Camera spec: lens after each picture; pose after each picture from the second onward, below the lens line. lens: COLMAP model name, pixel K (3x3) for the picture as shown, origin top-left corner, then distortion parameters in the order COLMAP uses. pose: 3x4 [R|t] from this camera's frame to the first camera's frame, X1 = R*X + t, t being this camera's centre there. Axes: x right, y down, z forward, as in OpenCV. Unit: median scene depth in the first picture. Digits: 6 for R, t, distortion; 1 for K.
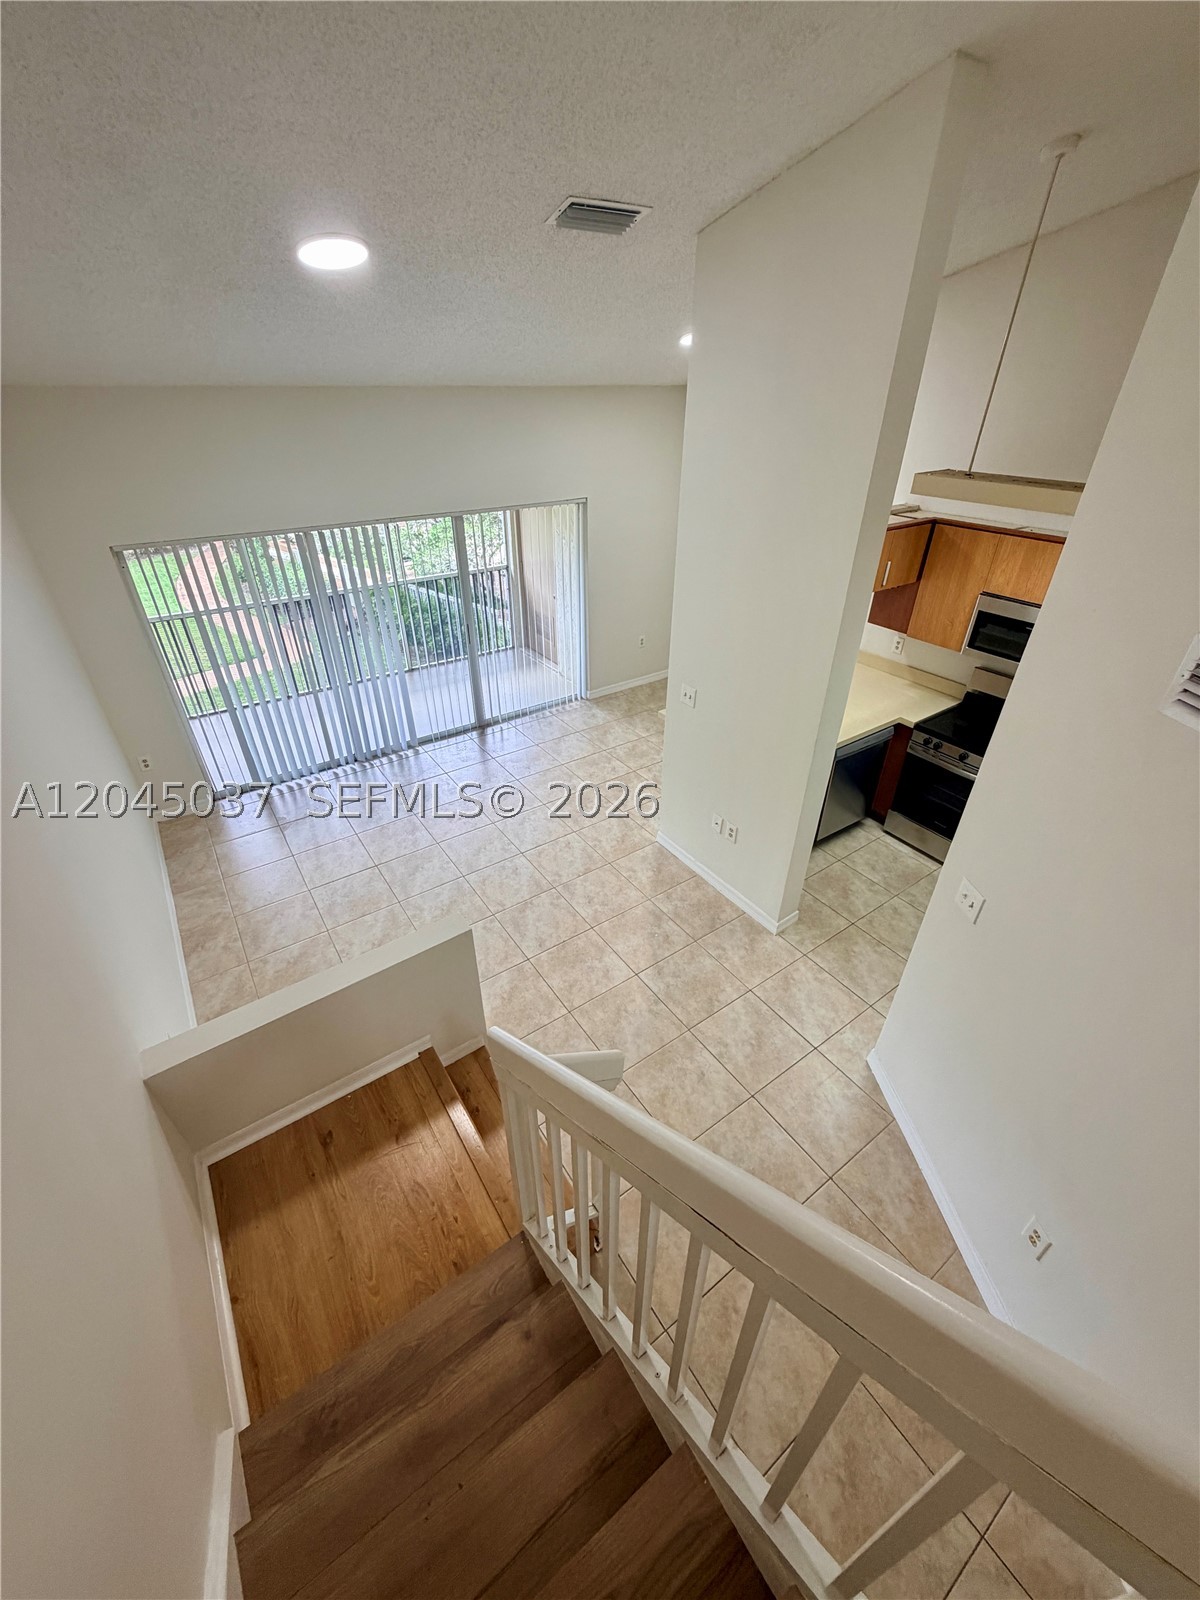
lens RADIAL K [[638.0, 0, 601.6], [0, 638.0, 793.2], [0, 0, 1]] dist [-0.001571, 0.000657]
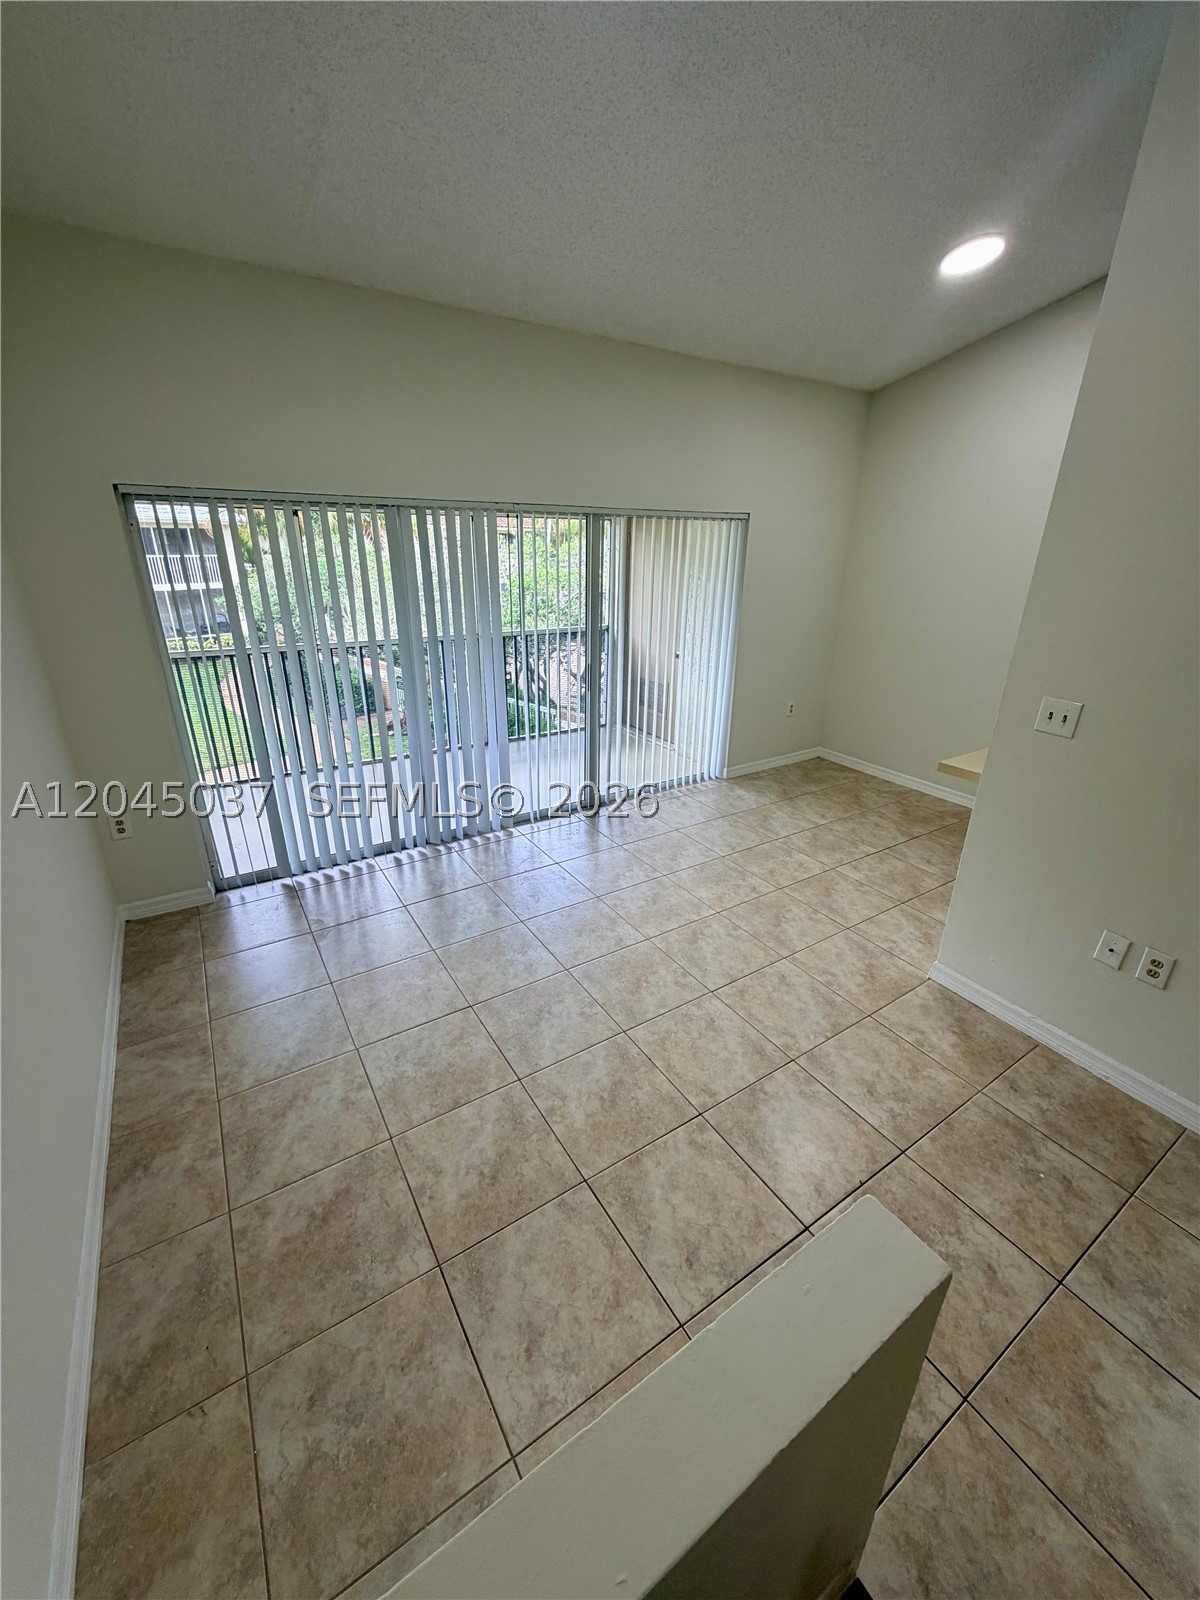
lens RADIAL K [[638.0, 0, 603.3], [0, 638.0, 793.6], [0, 0, 1]] dist [-0.001571, 0.000657]
pose [[0.999312, 0.025723, -0.026705, -0.239552], [-0.030362, 0.981095, -0.191129, 0.032873], [0.021284, 0.191808, 0.981202, 0.422489]]
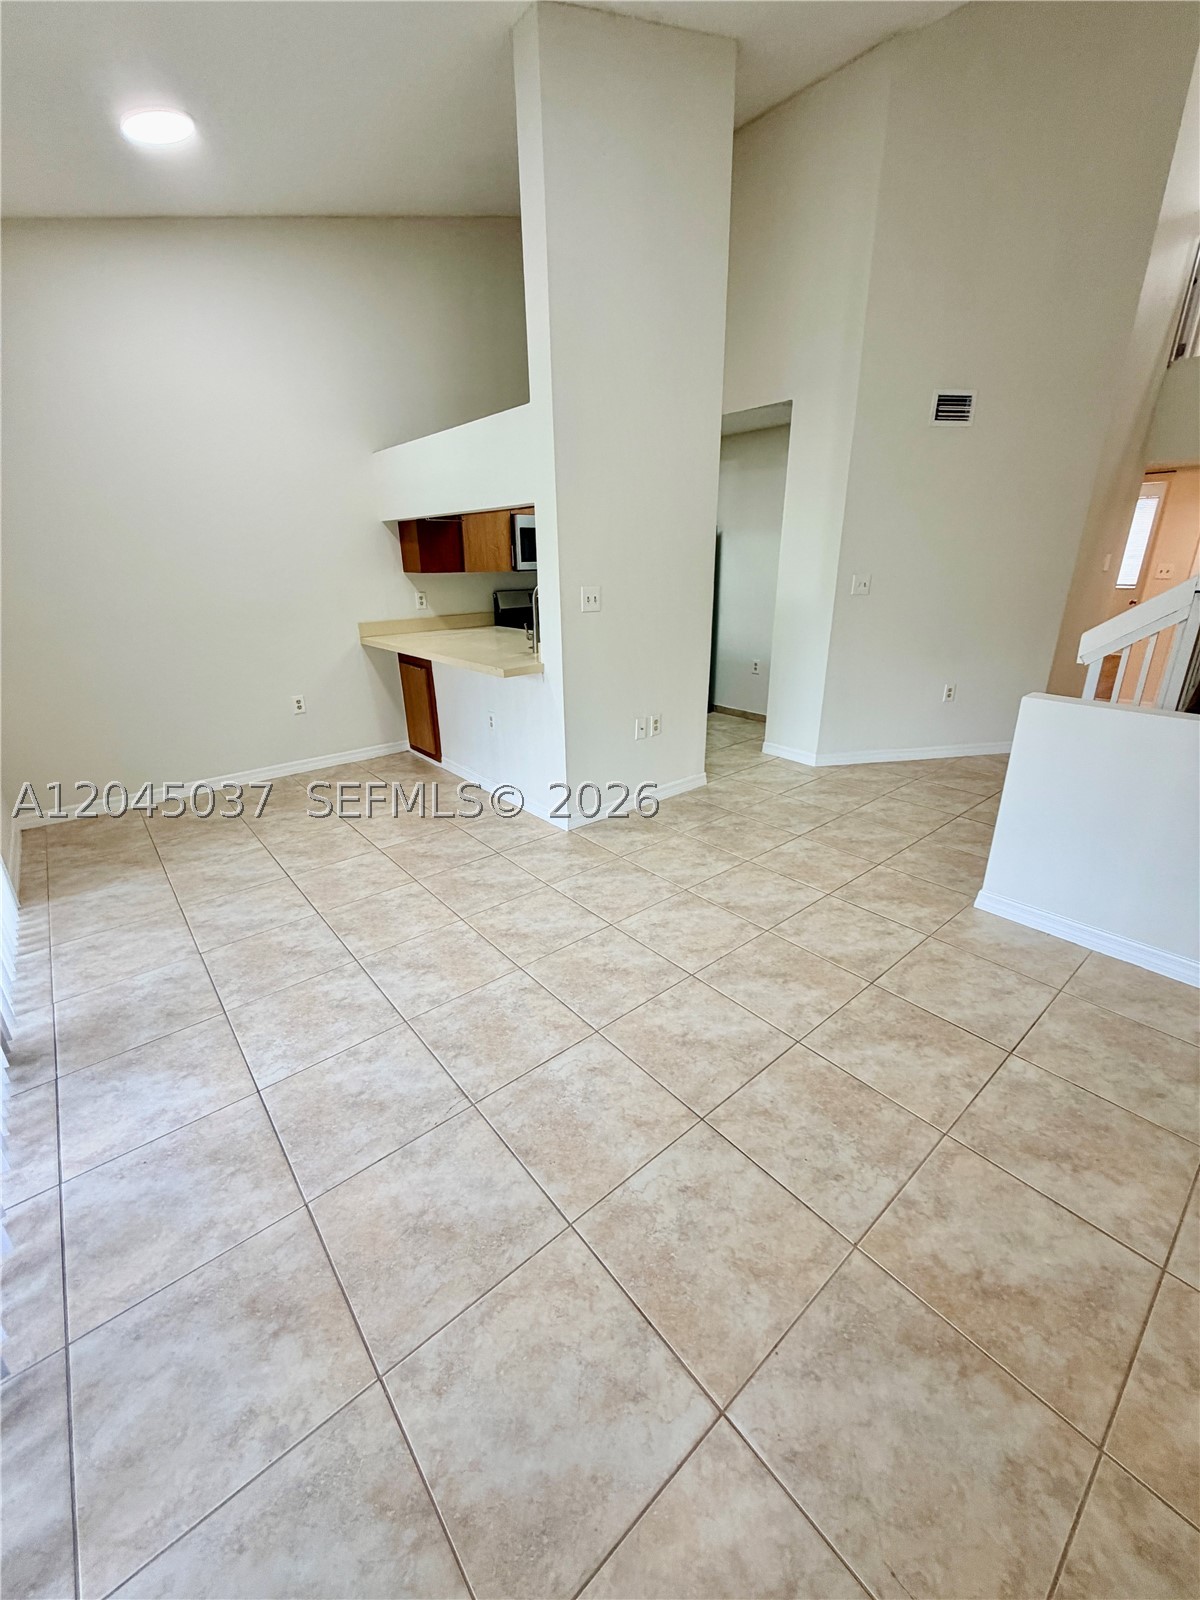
lens RADIAL K [[638.0, 0, 597.7], [0, 638.0, 795.7], [0, 0, 1]] dist [-0.001571, 0.000657]
pose [[-0.088951, -0.352107, 0.931723, -0.699546], [0.549032, 0.763155, 0.340820, -0.225544], [-0.831055, 0.541862, 0.125435, 0.974968]]
